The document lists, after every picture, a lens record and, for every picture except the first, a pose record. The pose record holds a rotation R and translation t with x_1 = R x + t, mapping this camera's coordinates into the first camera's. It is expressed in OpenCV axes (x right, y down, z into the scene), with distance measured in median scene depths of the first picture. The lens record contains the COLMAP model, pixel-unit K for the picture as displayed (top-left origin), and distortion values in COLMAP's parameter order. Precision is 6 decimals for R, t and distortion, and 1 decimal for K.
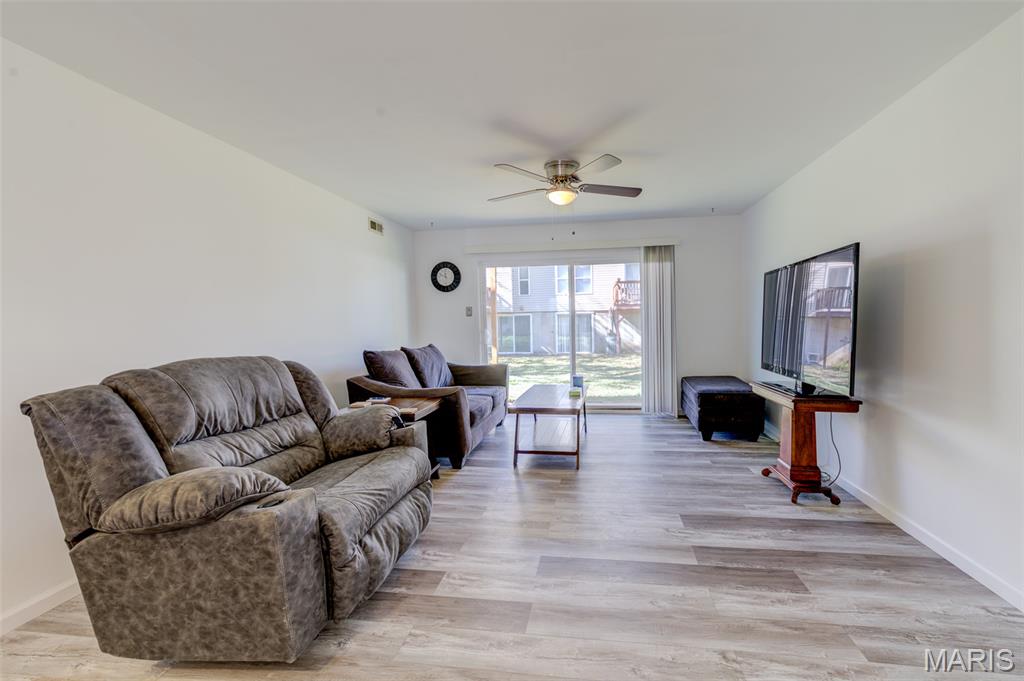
lens RADIAL K [[400.7, 0, 544.7], [0, 400.7, 336.9], [0, 0, 1]] dist [0.004367, -0.000818]
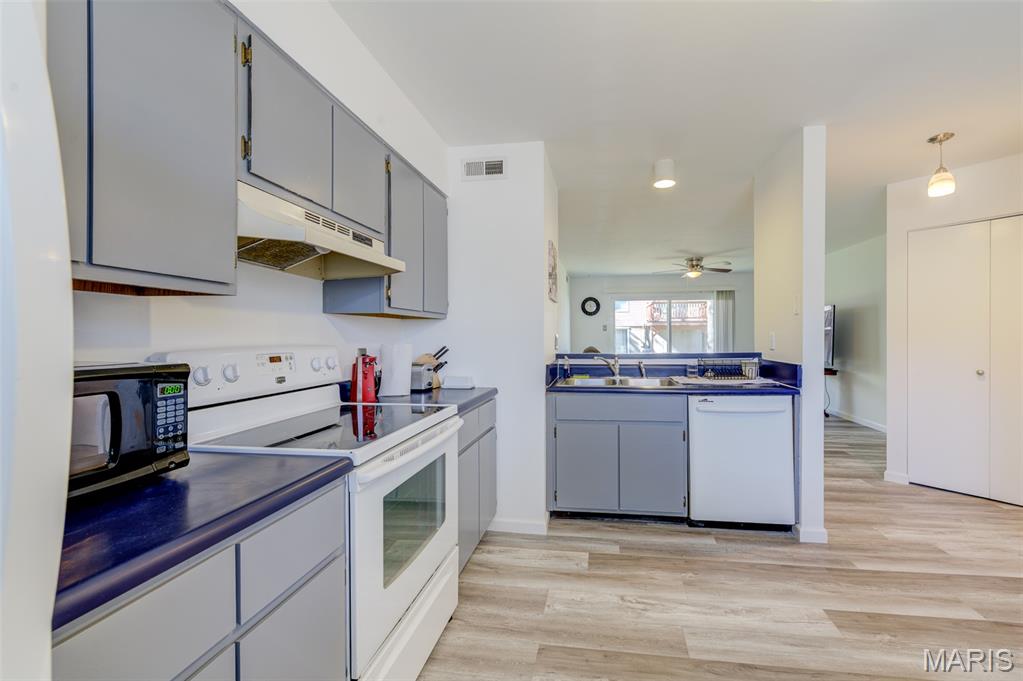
lens RADIAL K [[421.6, 0, 530.5], [0, 421.6, 339.7], [0, 0, 1]] dist [0.011802, -0.003045]
pose [[0.999779, 0.014940, -0.014815, -0.799145], [-0.015347, 0.999497, -0.027758, 0.065715], [0.014392, 0.027979, 0.999505, -1.241230]]
